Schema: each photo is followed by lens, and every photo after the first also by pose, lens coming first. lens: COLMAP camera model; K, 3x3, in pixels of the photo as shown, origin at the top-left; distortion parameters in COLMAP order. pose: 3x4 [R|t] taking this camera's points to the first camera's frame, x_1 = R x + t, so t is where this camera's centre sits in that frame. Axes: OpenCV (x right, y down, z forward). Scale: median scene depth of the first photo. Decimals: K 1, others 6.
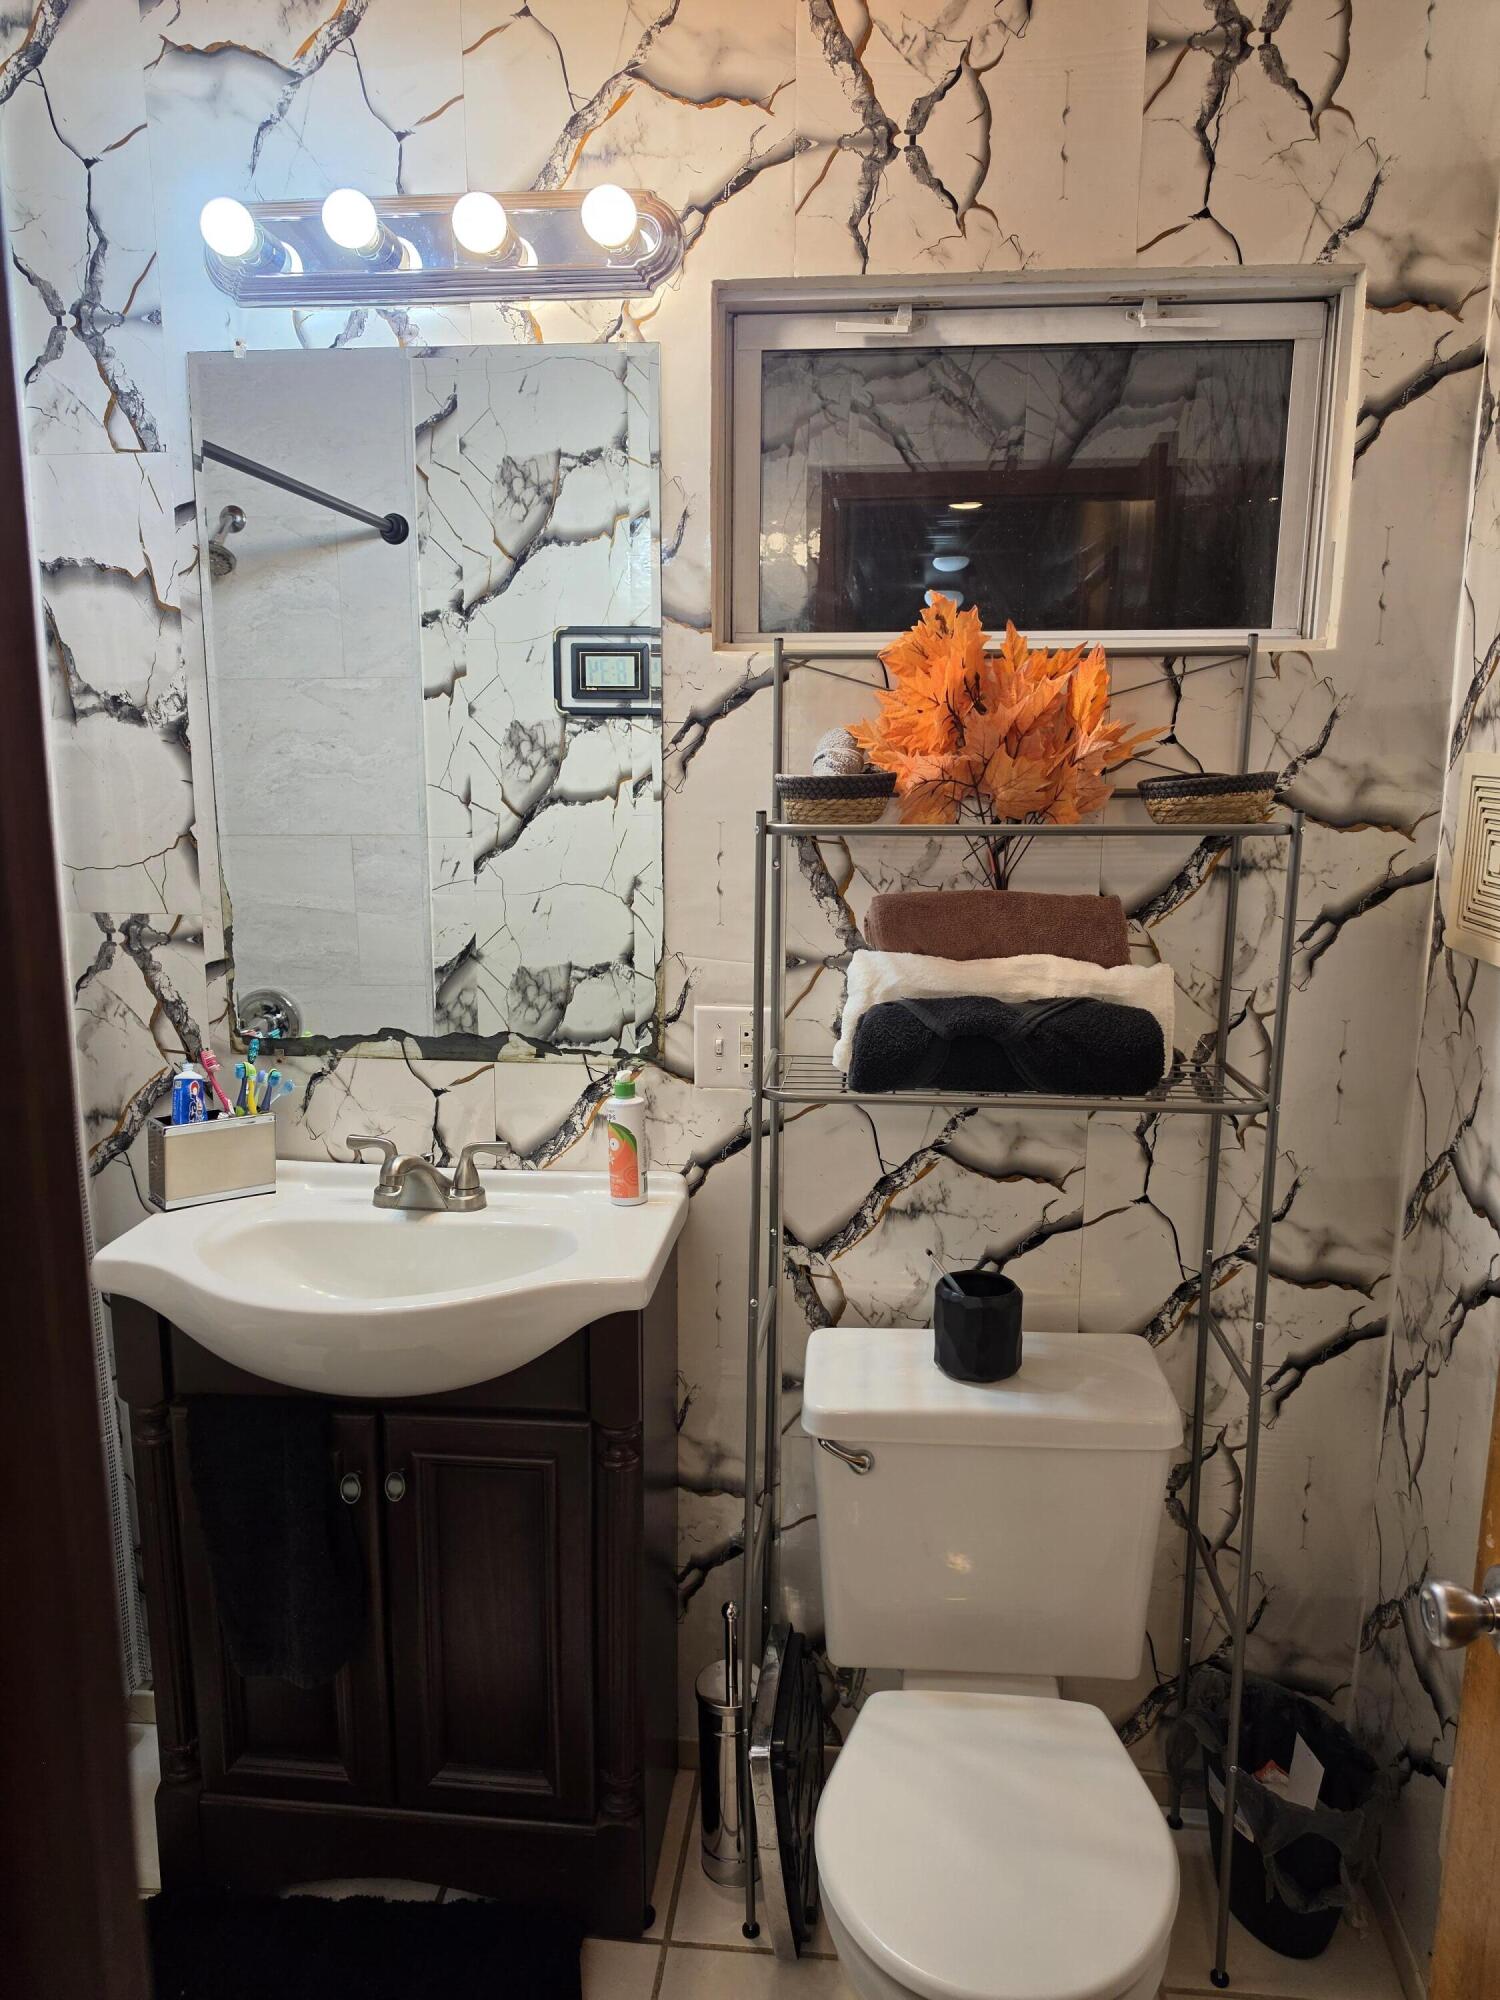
lens RADIAL K [[1373.1, 0, 725.0], [0, 1373.1, 999.9], [0, 0, 1]] dist [0.024516, -0.021233]
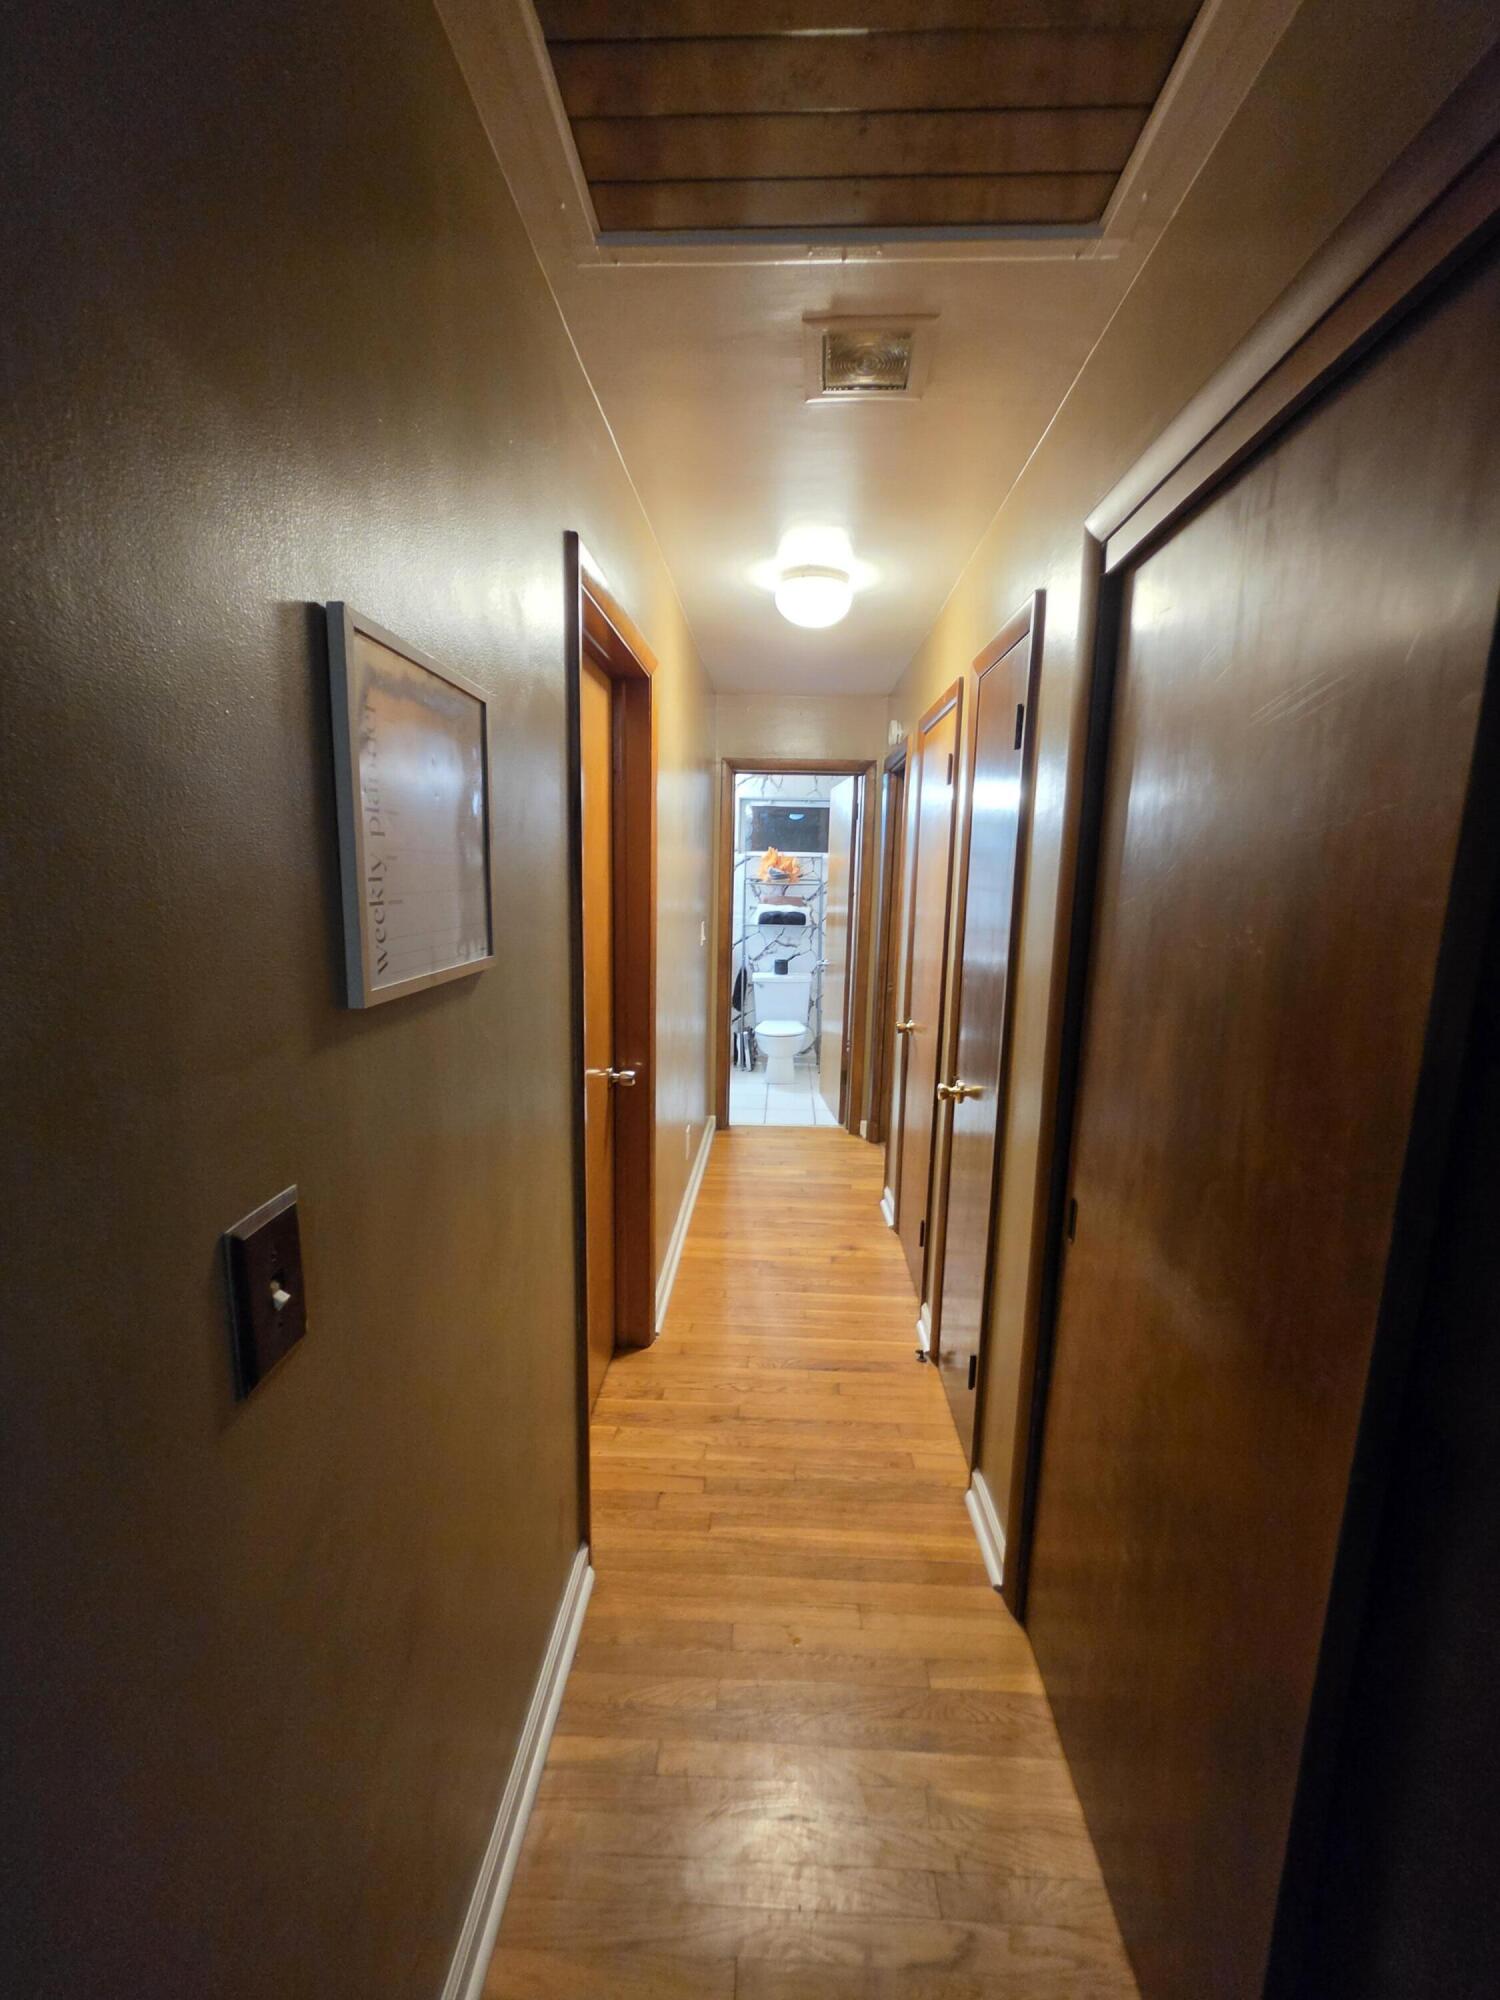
lens RADIAL K [[802.5, 0, 759.8], [0, 802.5, 999.2], [0, 0, 1]] dist [-0.004277, 0.000674]
pose [[0.997791, 0.003526, 0.066336, -0.138090], [-0.001807, 0.999662, -0.025948, 0.450490], [-0.066405, 0.025771, 0.997460, -2.423011]]
